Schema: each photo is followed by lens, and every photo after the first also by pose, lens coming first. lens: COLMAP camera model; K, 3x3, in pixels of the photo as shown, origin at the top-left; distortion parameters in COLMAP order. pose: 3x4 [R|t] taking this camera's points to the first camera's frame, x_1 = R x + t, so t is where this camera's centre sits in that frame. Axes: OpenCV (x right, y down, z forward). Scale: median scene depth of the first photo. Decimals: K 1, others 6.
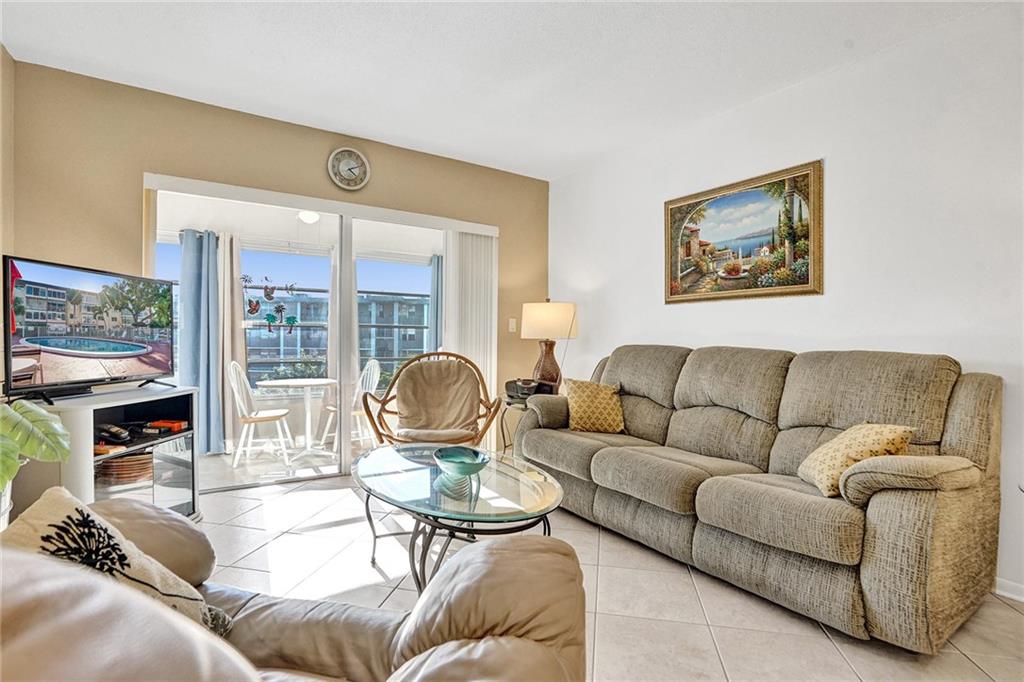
lens RADIAL K [[490.1, 0, 512.0], [0, 490.1, 341.0], [0, 0, 1]] dist [-0.061507, 0.015532]
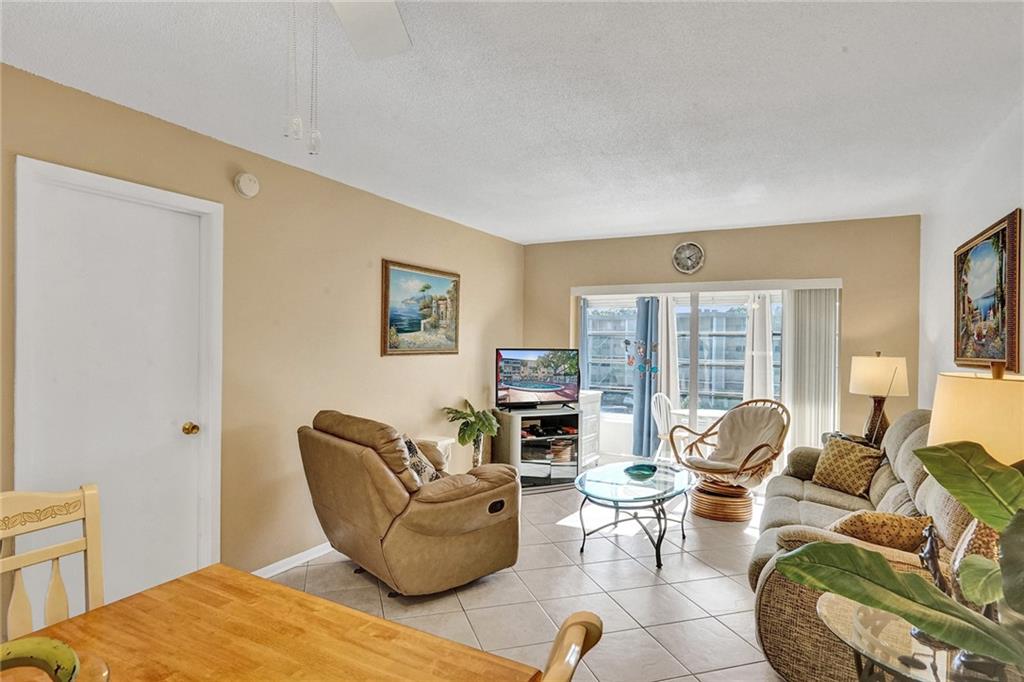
lens RADIAL K [[564.9, 0, 512.0], [0, 564.9, 341.0], [0, 0, 1]] dist [-0.001676, -0.000210]
pose [[0.473475, -0.008682, -0.880764, 0.968206], [-0.012262, 0.999790, -0.016447, -0.111163], [0.880722, 0.018587, 0.473269, -0.204124]]
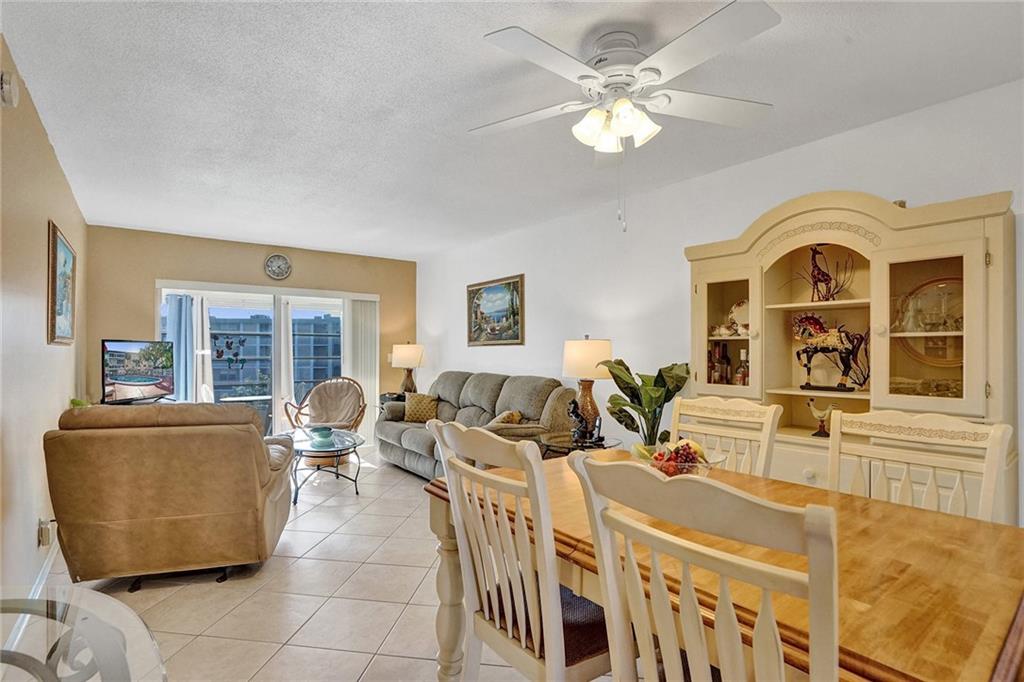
lens RADIAL K [[490.1, 0, 512.0], [0, 490.1, 341.0], [0, 0, 1]] dist [-0.061507, 0.015532]
pose [[0.998000, -0.014407, 0.061551, 0.426015], [0.016014, 0.999542, -0.025689, -0.057911], [-0.061152, 0.026623, 0.997773, -0.818995]]
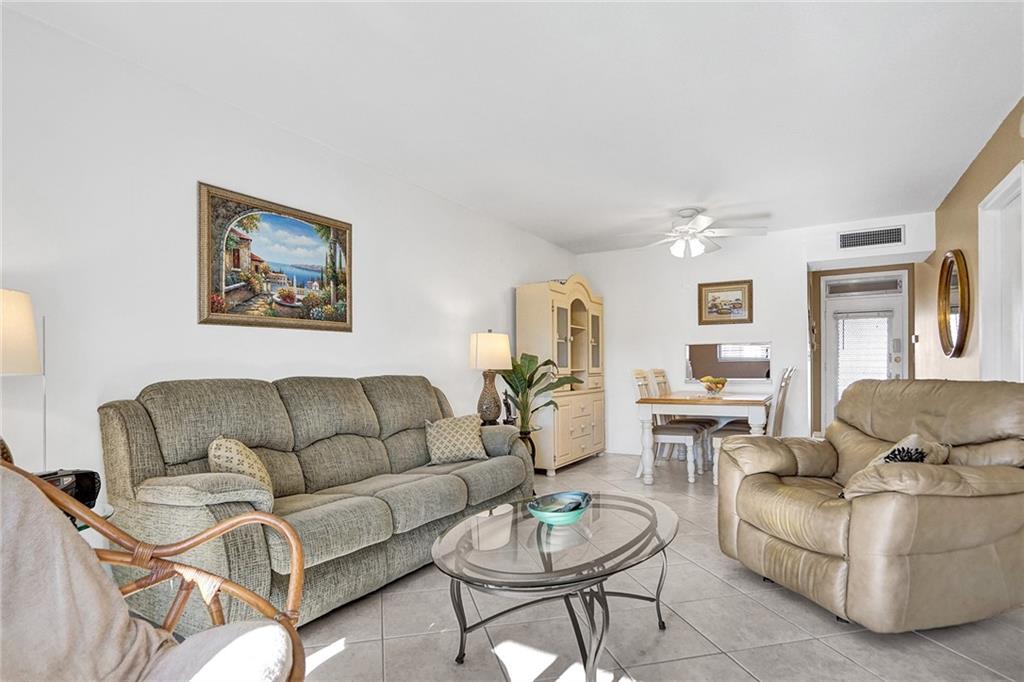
lens RADIAL K [[533.4, 0, 507.7], [0, 533.4, 367.1], [0, 0, 1]] dist [-0.027777, 0.000225]
pose [[-0.416190, -0.015869, 0.909139, -0.703471], [0.002626, 0.999823, 0.018654, -0.026643], [-0.909274, 0.010151, -0.416074, 1.070115]]
